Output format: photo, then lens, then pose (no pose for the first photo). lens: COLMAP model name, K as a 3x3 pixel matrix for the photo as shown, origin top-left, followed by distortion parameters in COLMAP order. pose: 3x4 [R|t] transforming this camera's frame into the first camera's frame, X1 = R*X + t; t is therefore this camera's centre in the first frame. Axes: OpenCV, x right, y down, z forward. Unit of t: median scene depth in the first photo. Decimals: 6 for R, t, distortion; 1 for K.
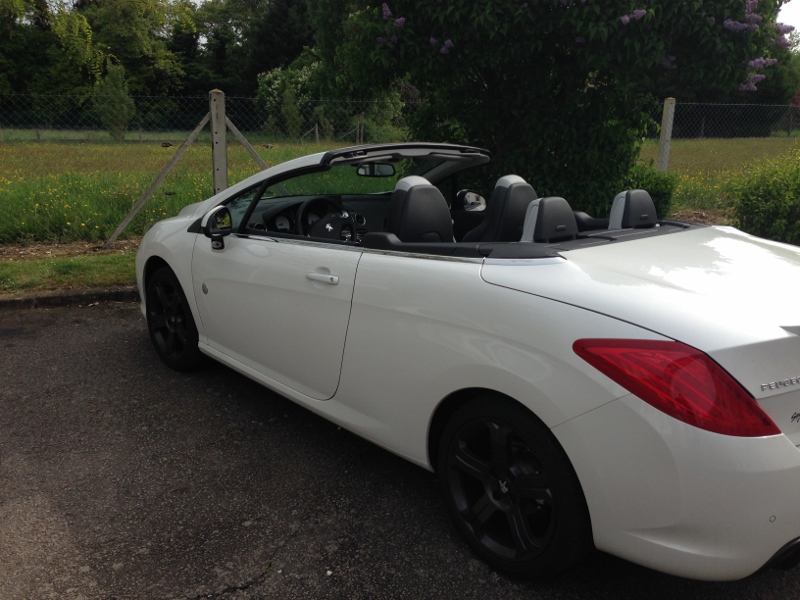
lens RADIAL K [[741.2, 0, 397.4], [0, 741.2, 311.9], [0, 0, 1]] dist [0.117863, -0.203056]
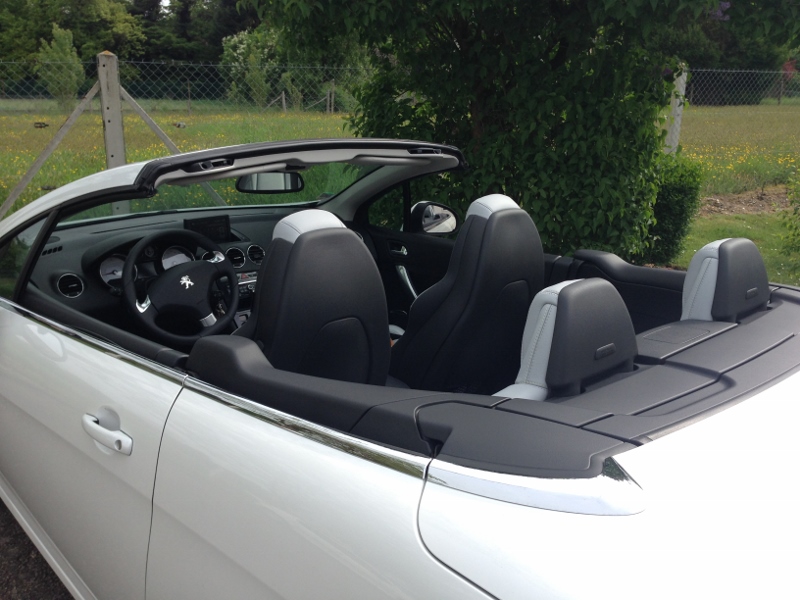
lens RADIAL K [[751.1, 0, 400.0], [0, 751.1, 300.0], [0, 0, 1]] dist [0.130773, -0.255535]
pose [[0.999541, -0.009922, 0.028631, 0.031066], [0.009263, 0.999691, 0.023065, -0.057976], [-0.028851, -0.022789, 0.999324, 0.205491]]
